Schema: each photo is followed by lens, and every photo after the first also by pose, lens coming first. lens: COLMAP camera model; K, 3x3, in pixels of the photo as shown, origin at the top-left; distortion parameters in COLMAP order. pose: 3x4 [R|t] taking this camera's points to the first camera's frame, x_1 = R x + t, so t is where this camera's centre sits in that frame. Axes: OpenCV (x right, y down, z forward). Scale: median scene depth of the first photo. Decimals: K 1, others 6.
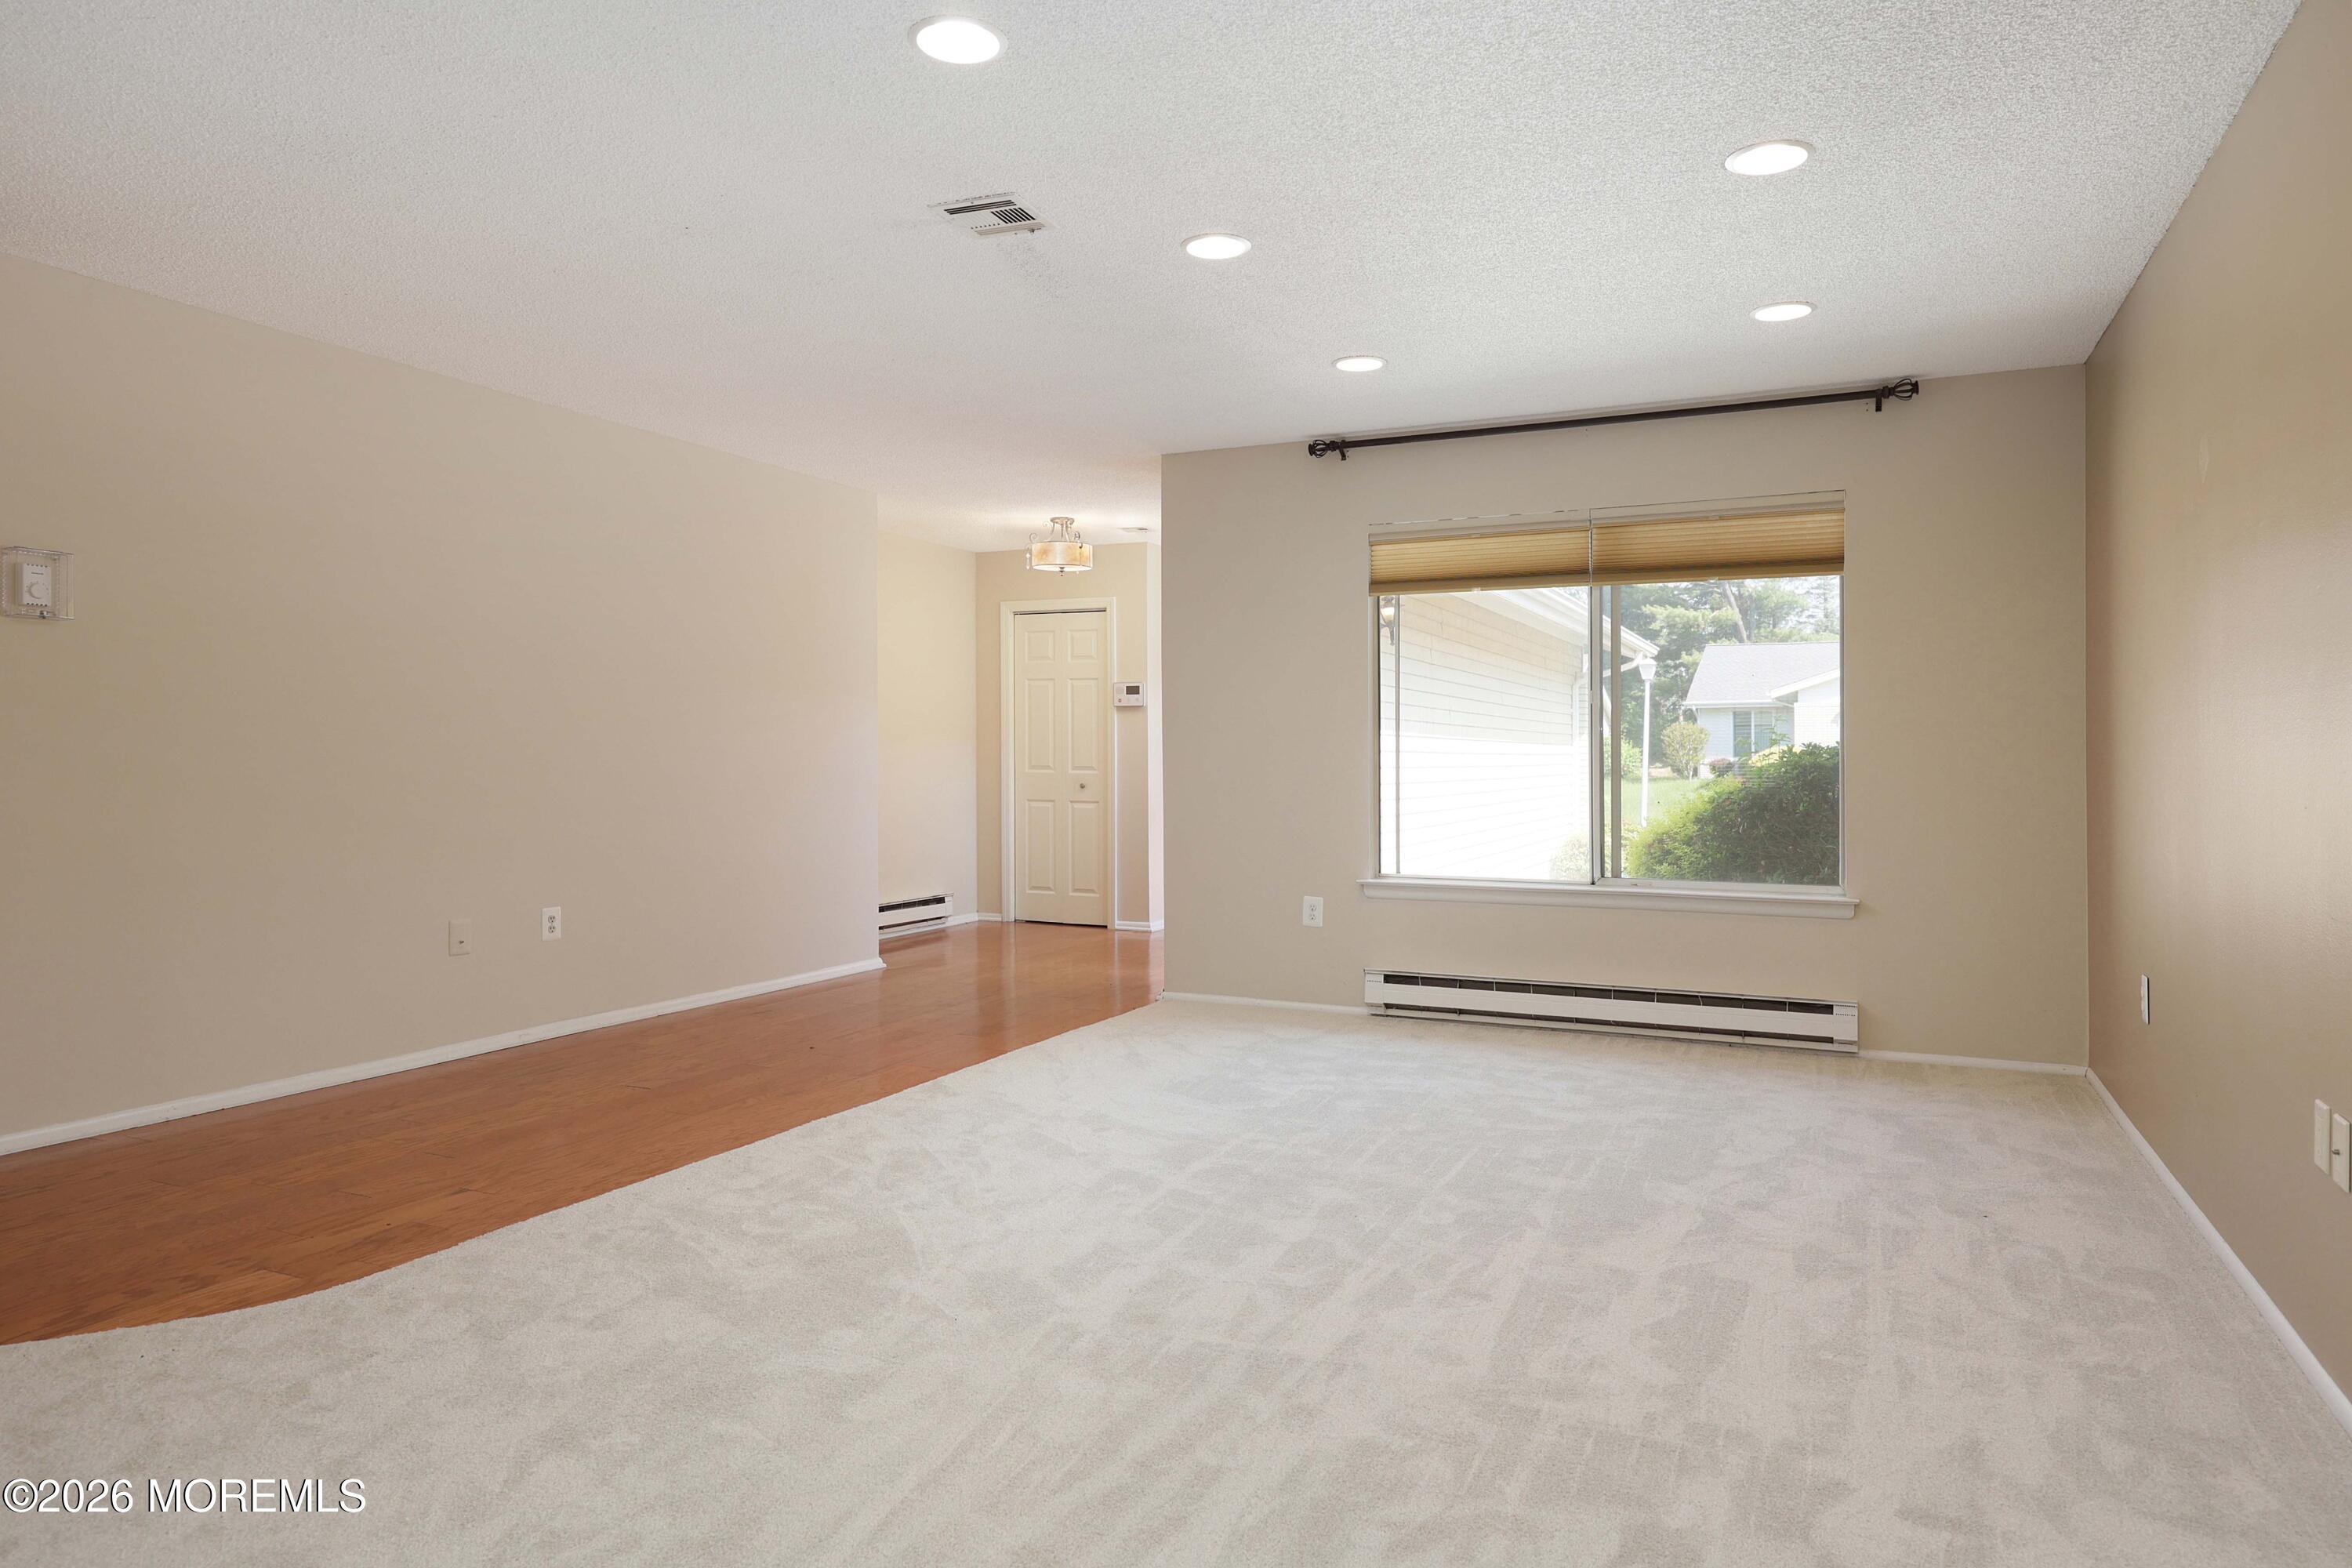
lens RADIAL K [[1442.4, 0, 1123.9], [0, 1442.4, 788.3], [0, 0, 1]] dist [-0.003158, 0.002619]
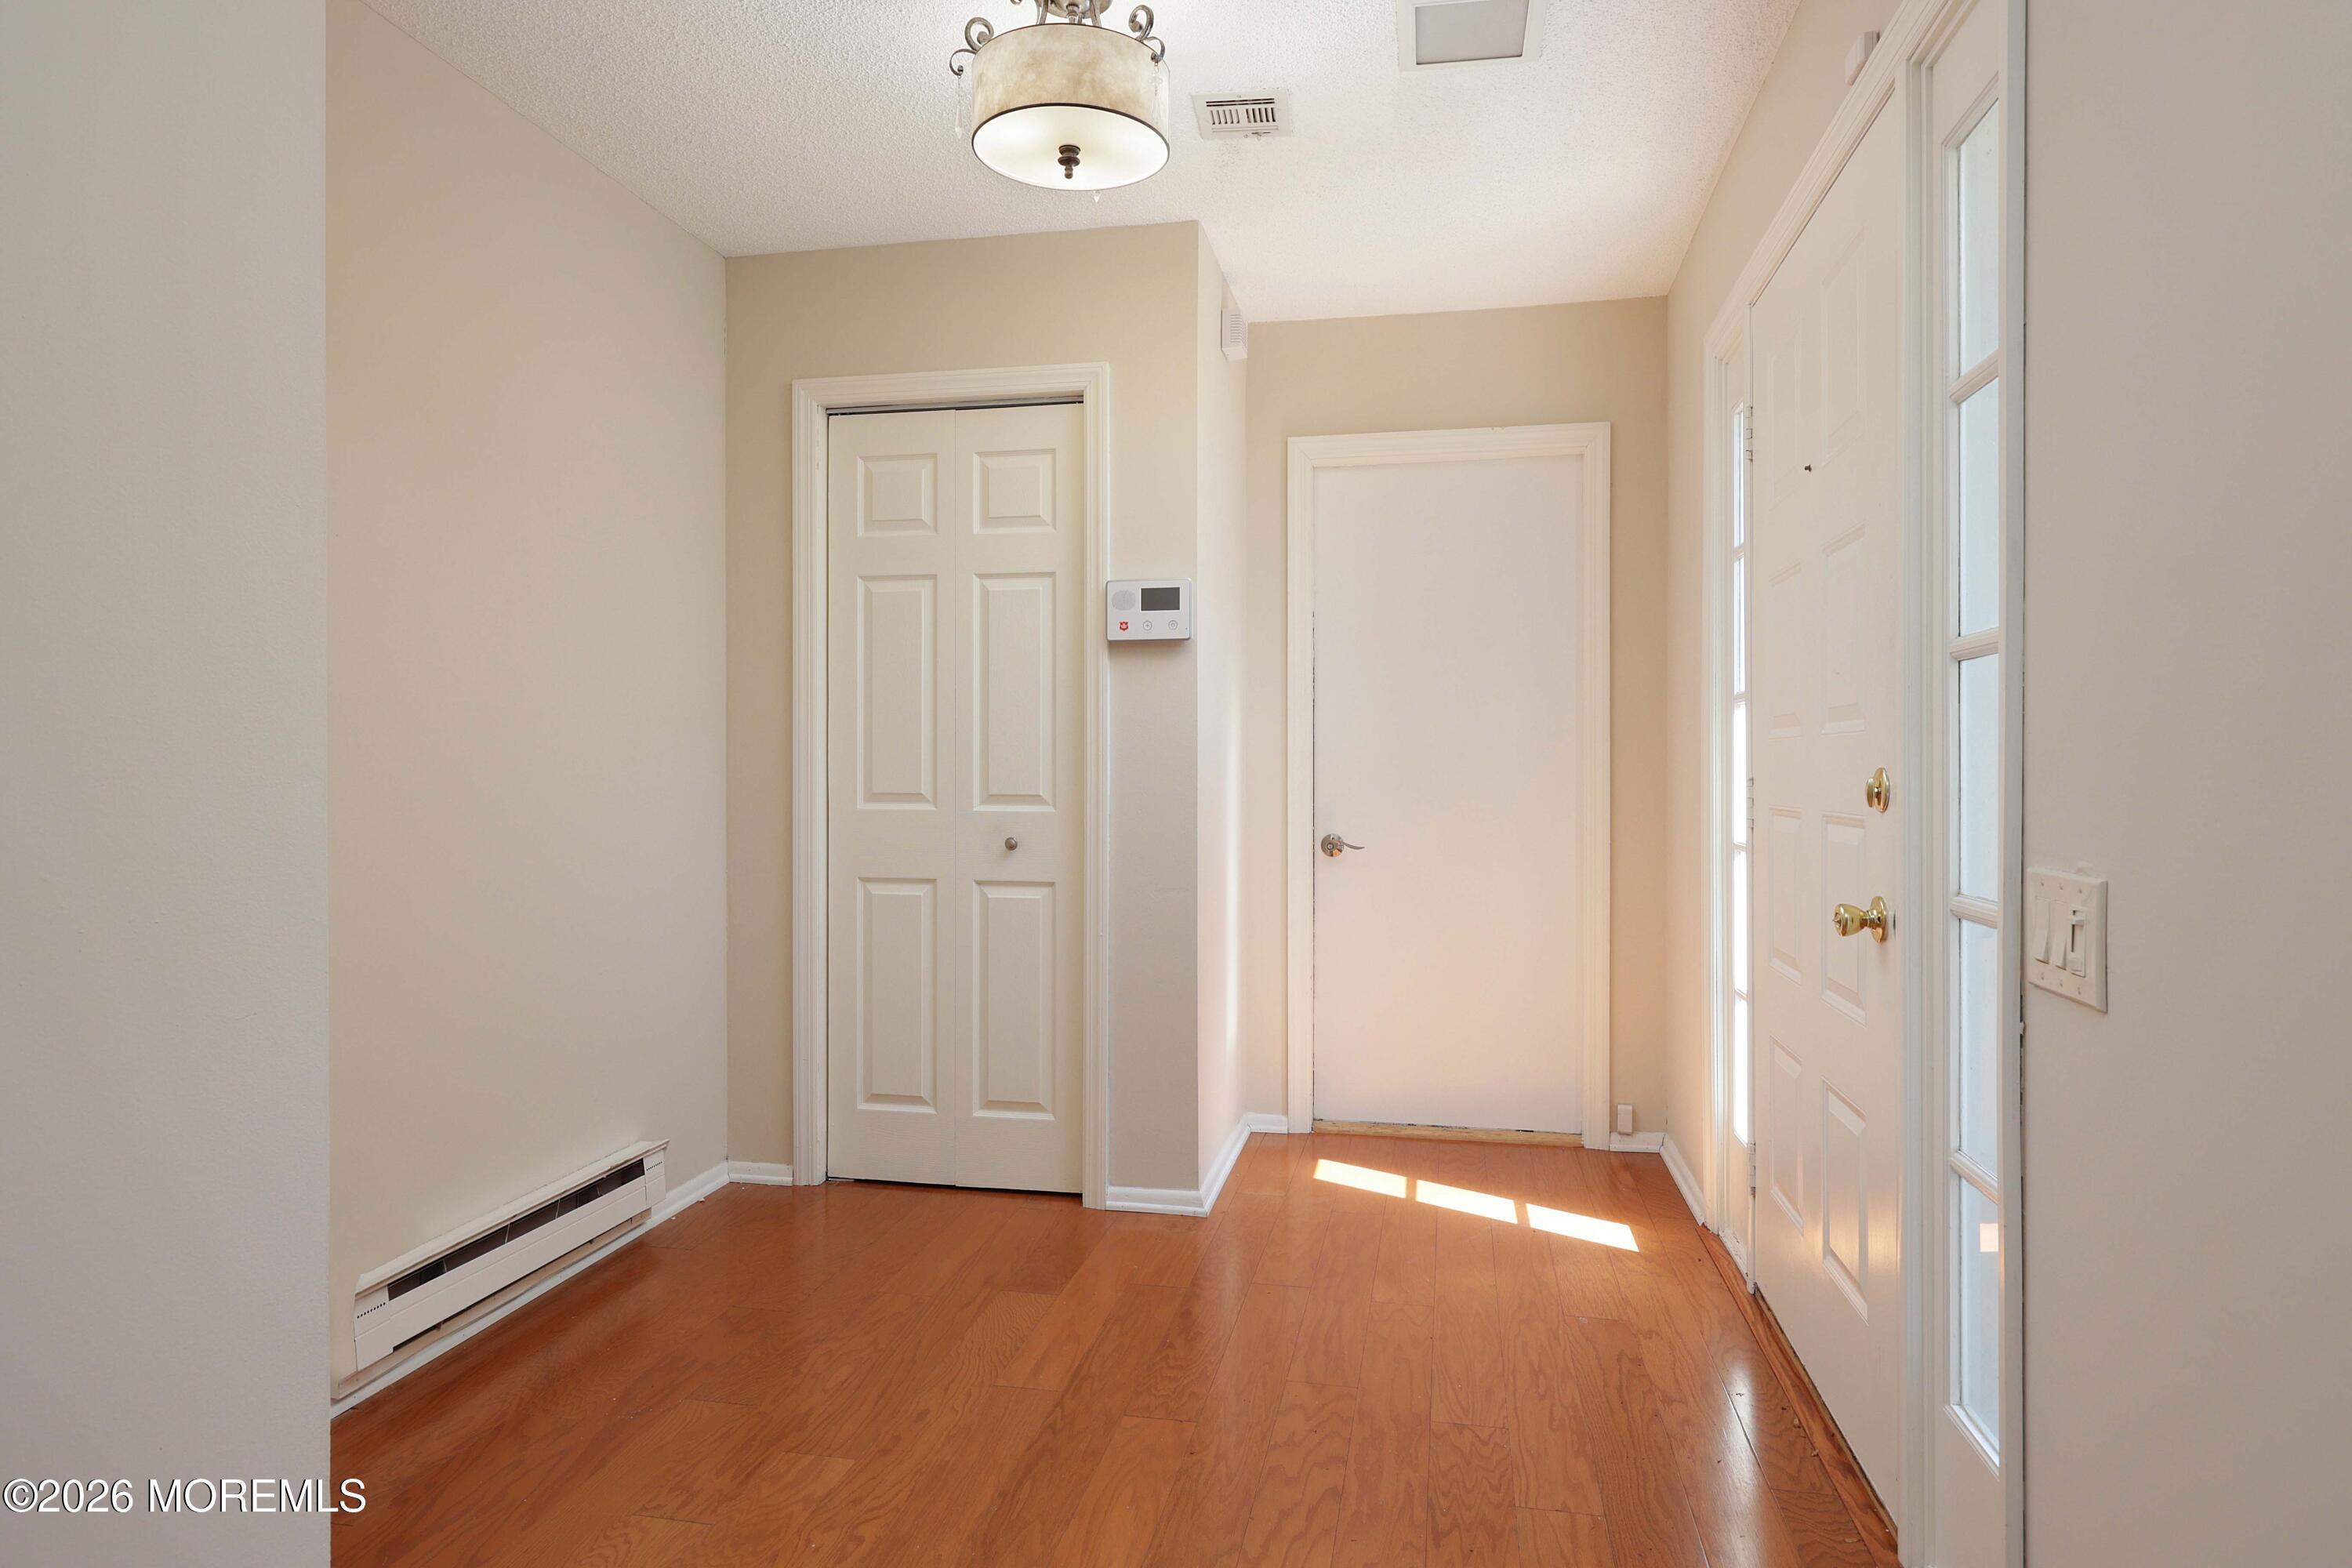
lens RADIAL K [[1335.9, 0, 1167.8], [0, 1335.9, 765.3], [0, 0, 1]] dist [-0.005819, 0.003817]
pose [[0.965083, -0.000475, 0.261944, -0.086177], [0.006369, 0.999745, -0.021654, -0.015458], [-0.261867, 0.022567, 0.964840, 0.651907]]
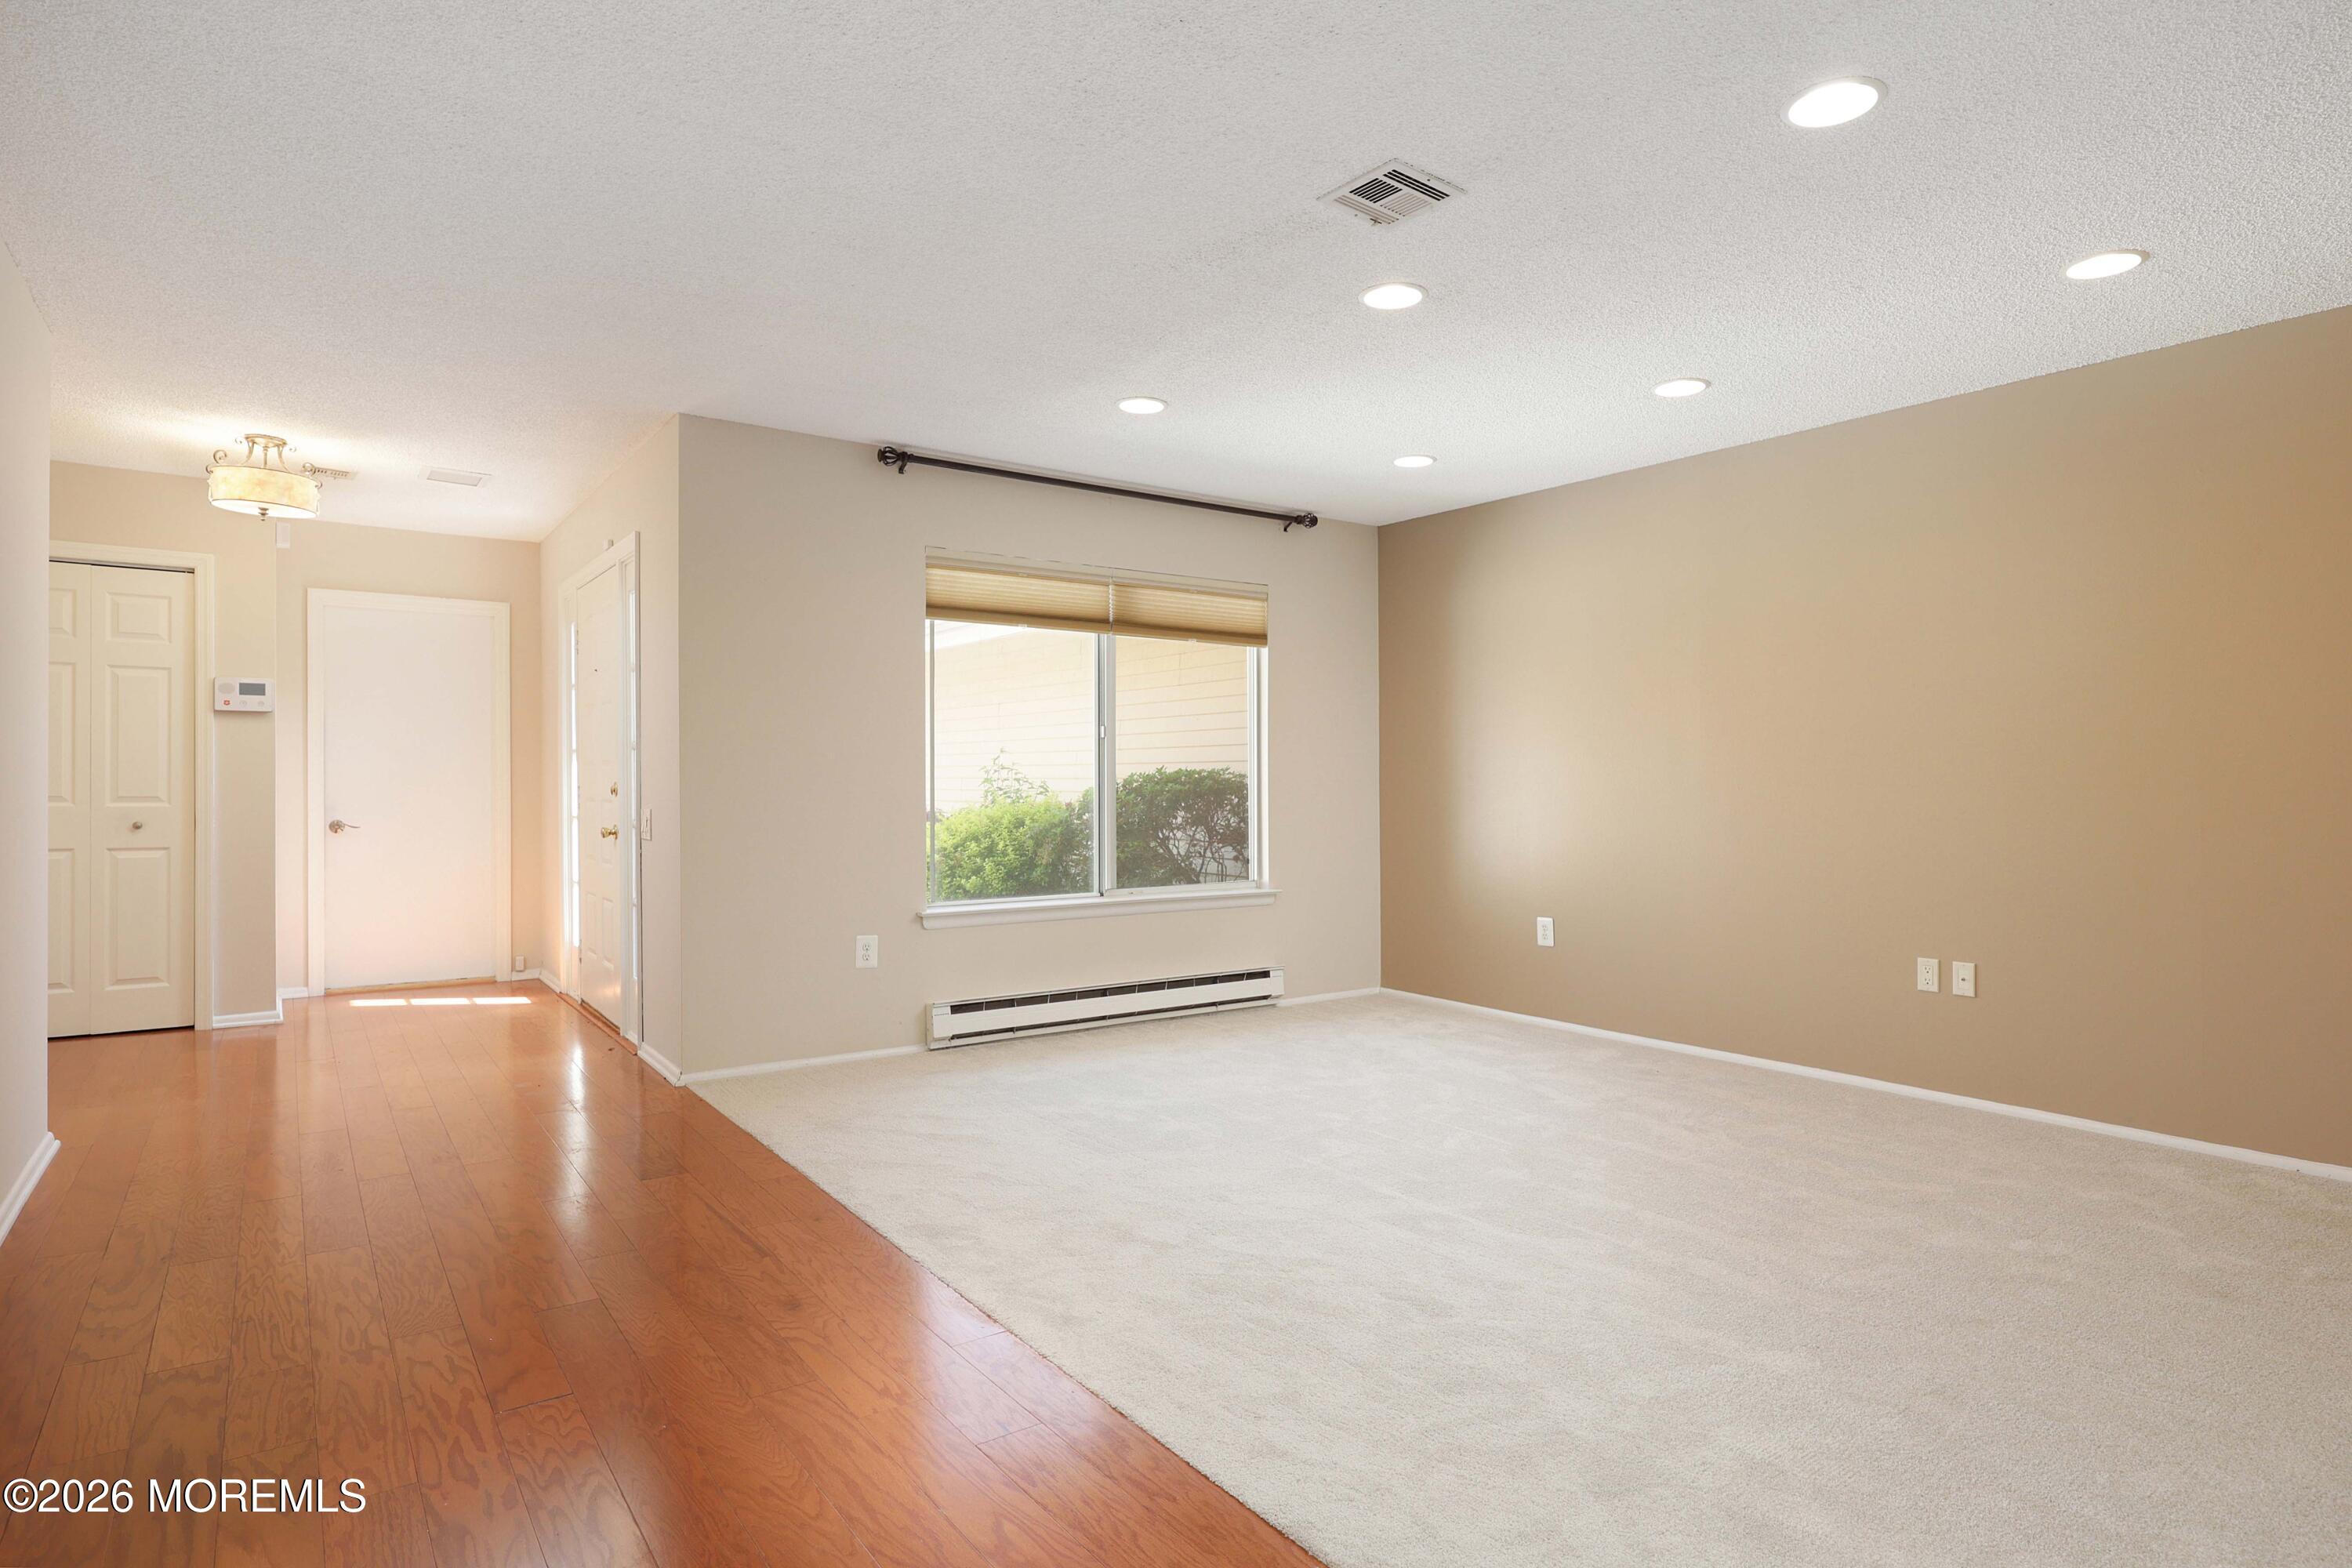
lens RADIAL K [[1286.2, 0, 1181.1], [0, 1286.2, 805.0], [0, 0, 1]] dist [-0.007177, 0.005826]
pose [[0.468220, -0.016527, 0.883457, -0.341300], [0.017028, 0.999808, 0.009680, -0.009026], [-0.883448, 0.010511, 0.468412, 0.294452]]
